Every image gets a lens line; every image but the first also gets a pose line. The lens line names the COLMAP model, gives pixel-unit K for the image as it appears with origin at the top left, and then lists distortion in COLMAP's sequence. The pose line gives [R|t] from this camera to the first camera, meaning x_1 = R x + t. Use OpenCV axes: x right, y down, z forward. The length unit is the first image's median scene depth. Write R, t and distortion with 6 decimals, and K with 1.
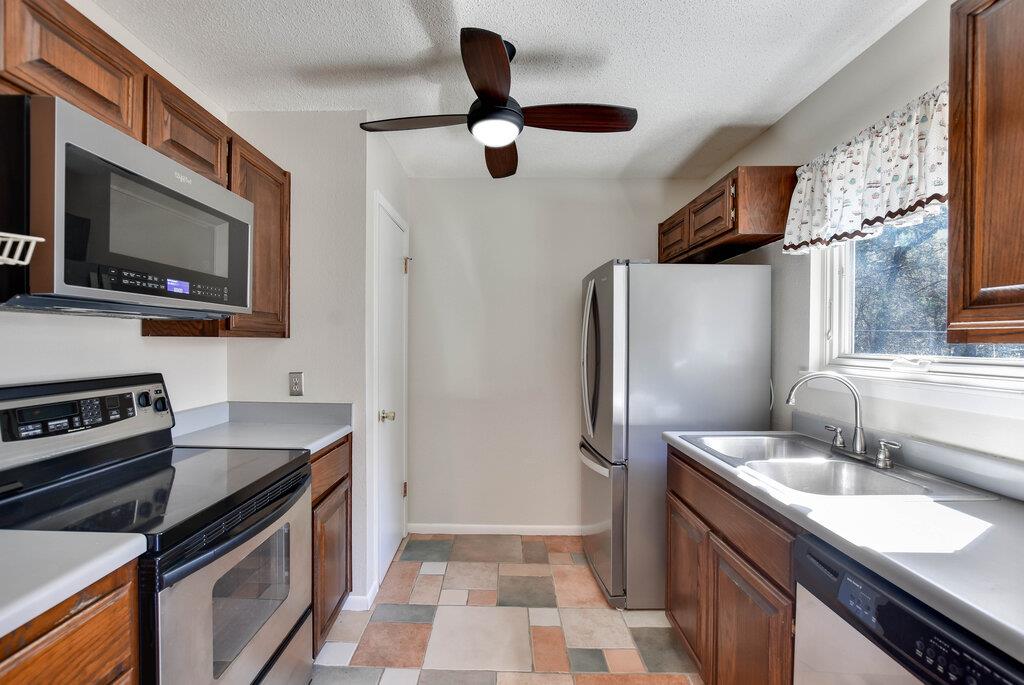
lens RADIAL K [[447.3, 0, 506.4], [0, 447.3, 342.2], [0, 0, 1]] dist [-0.022958, 0.002563]
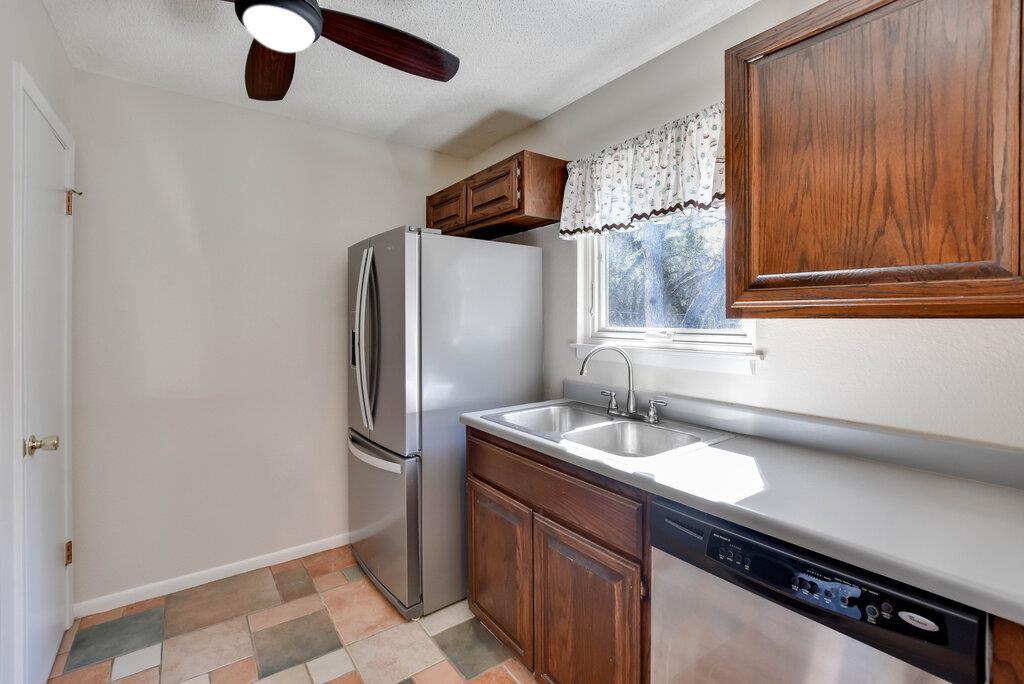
lens RADIAL K [[447.3, 0, 516.8], [0, 447.3, 315.2], [0, 0, 1]] dist [-0.022958, 0.002563]
pose [[0.805175, -0.001149, 0.593036, -0.118680], [0.005966, 0.999963, -0.006162, -0.001442], [-0.593007, 0.008500, 0.805153, 0.174904]]
